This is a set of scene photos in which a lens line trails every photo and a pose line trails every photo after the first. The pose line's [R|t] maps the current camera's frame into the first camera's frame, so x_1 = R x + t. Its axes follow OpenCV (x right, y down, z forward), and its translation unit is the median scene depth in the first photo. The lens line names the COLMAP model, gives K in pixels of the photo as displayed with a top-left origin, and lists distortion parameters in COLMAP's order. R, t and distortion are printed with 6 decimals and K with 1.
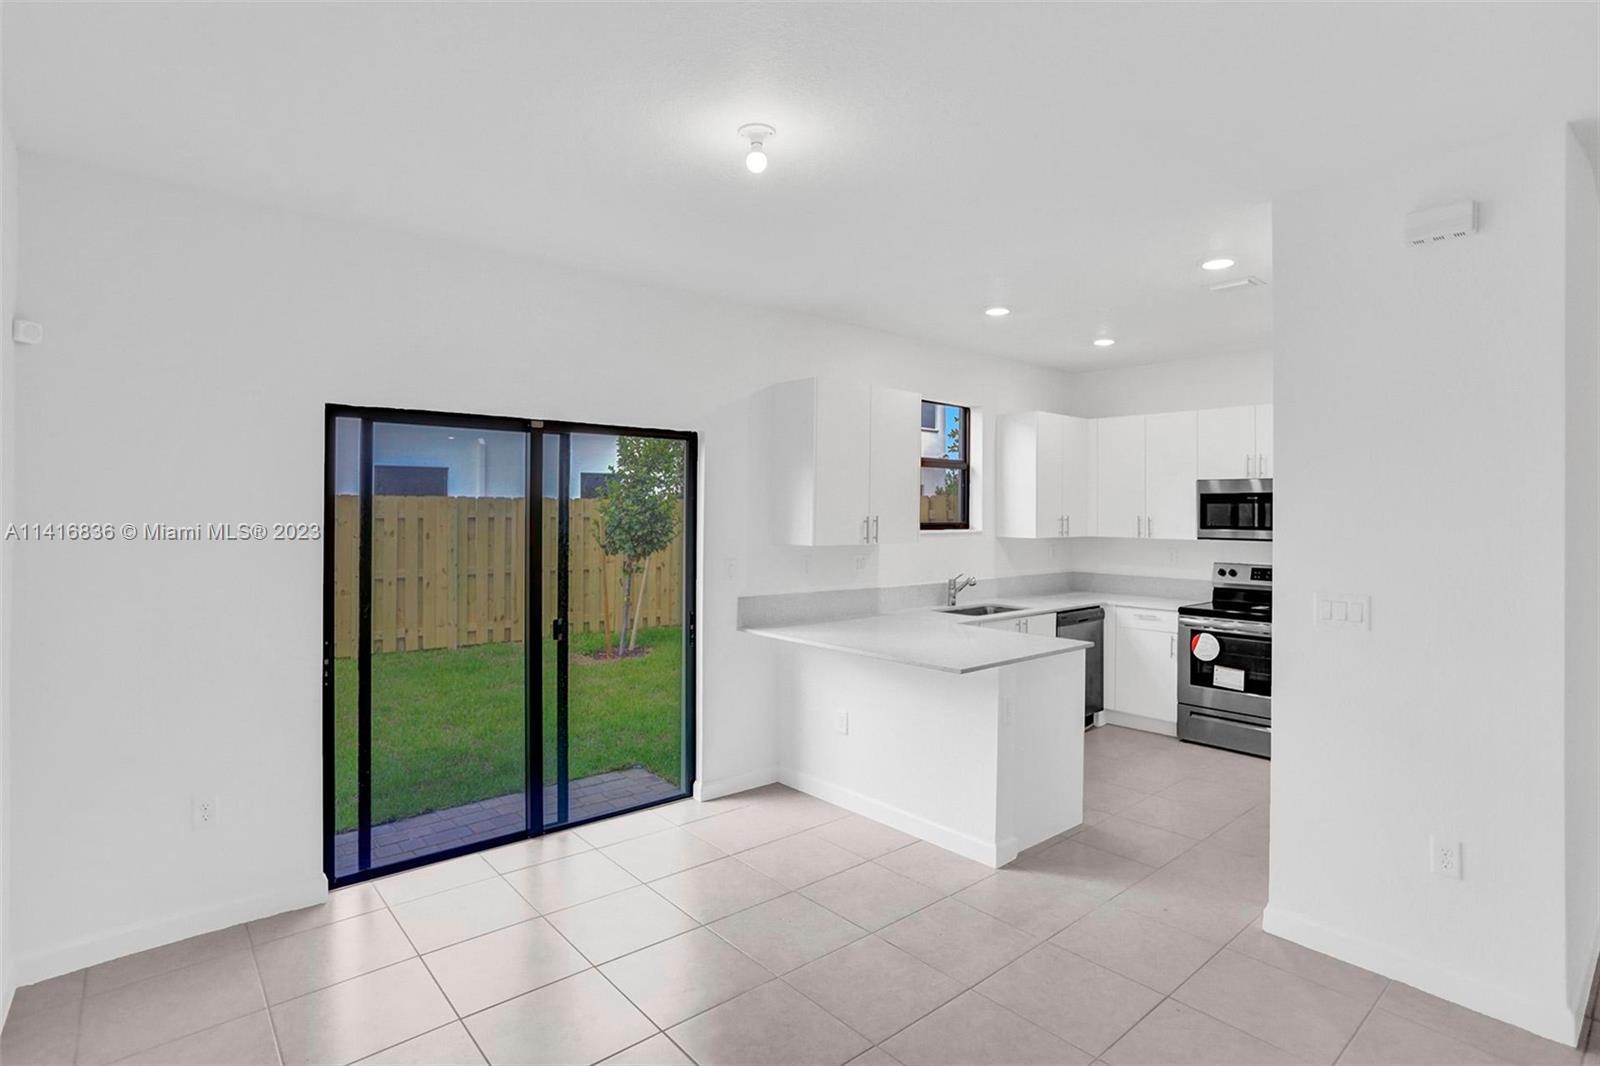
lens RADIAL K [[782.8, 0, 784.0], [0, 782.8, 506.8], [0, 0, 1]] dist [-0.036199, 0.001588]
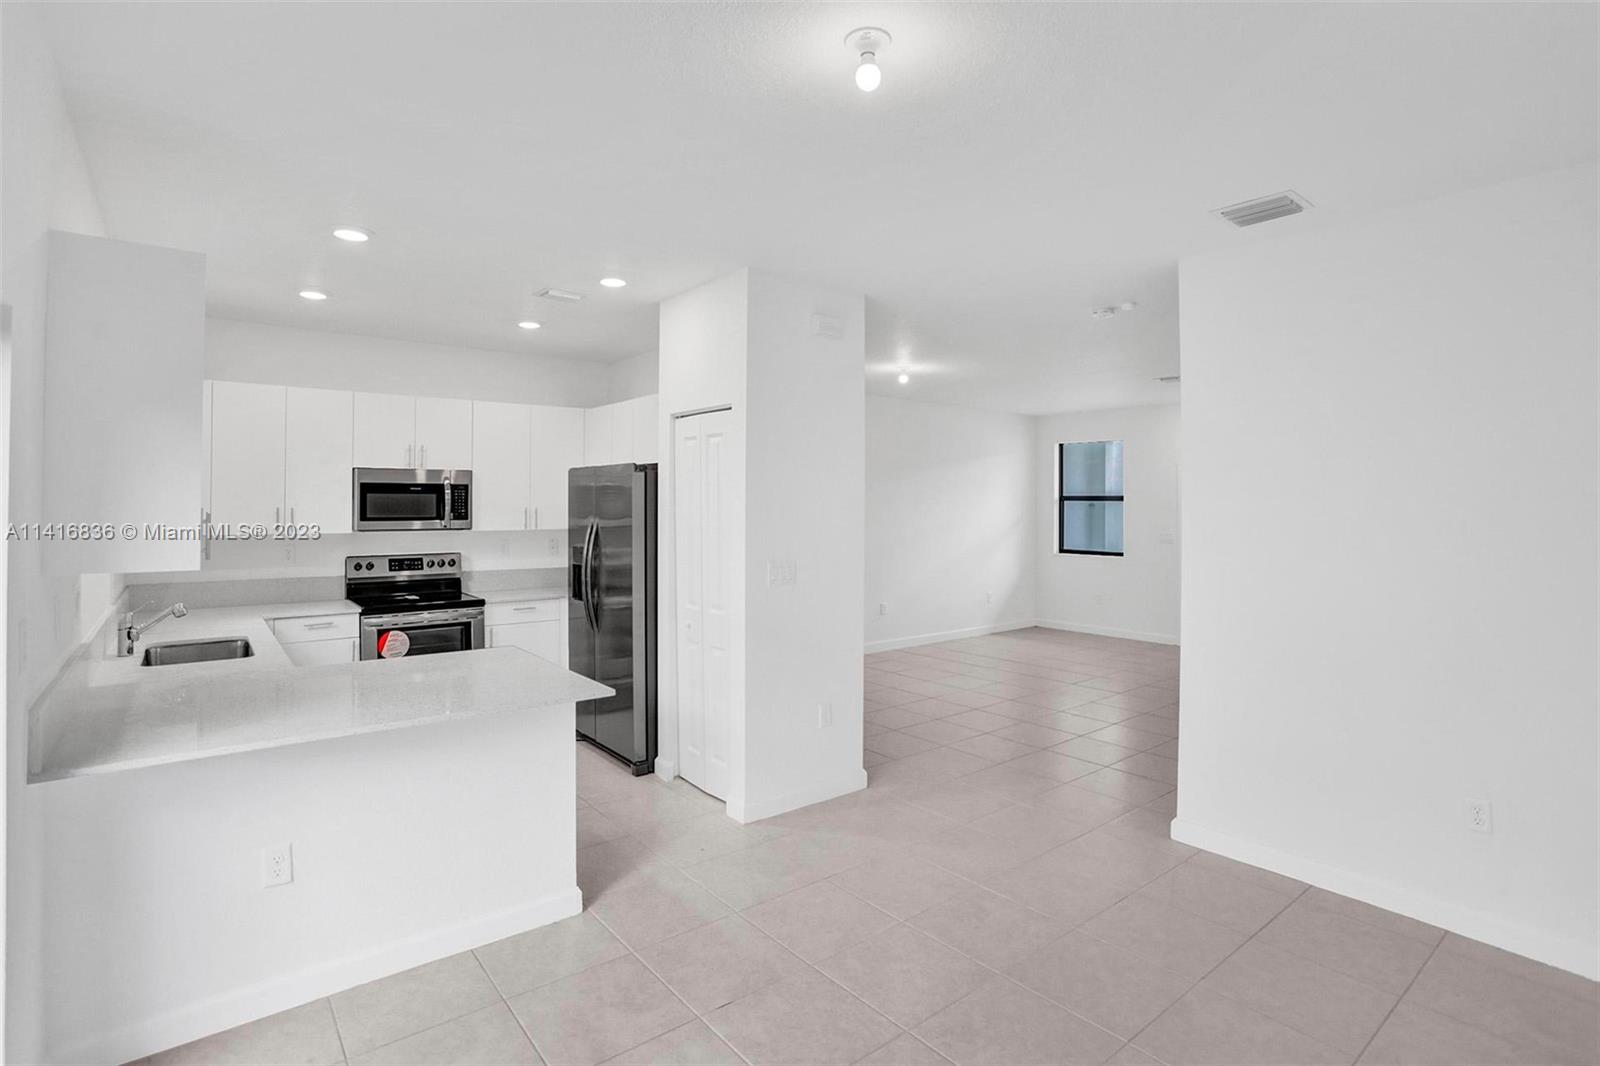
lens RADIAL K [[782.8, 0, 784.0], [0, 782.8, 506.8], [0, 0, 1]] dist [-0.036199, 0.001588]
pose [[0.046253, -0.010551, 0.998874, -0.379821], [-0.003881, 0.999935, 0.010742, -0.000421], [-0.998922, -0.004374, 0.046209, 0.475455]]
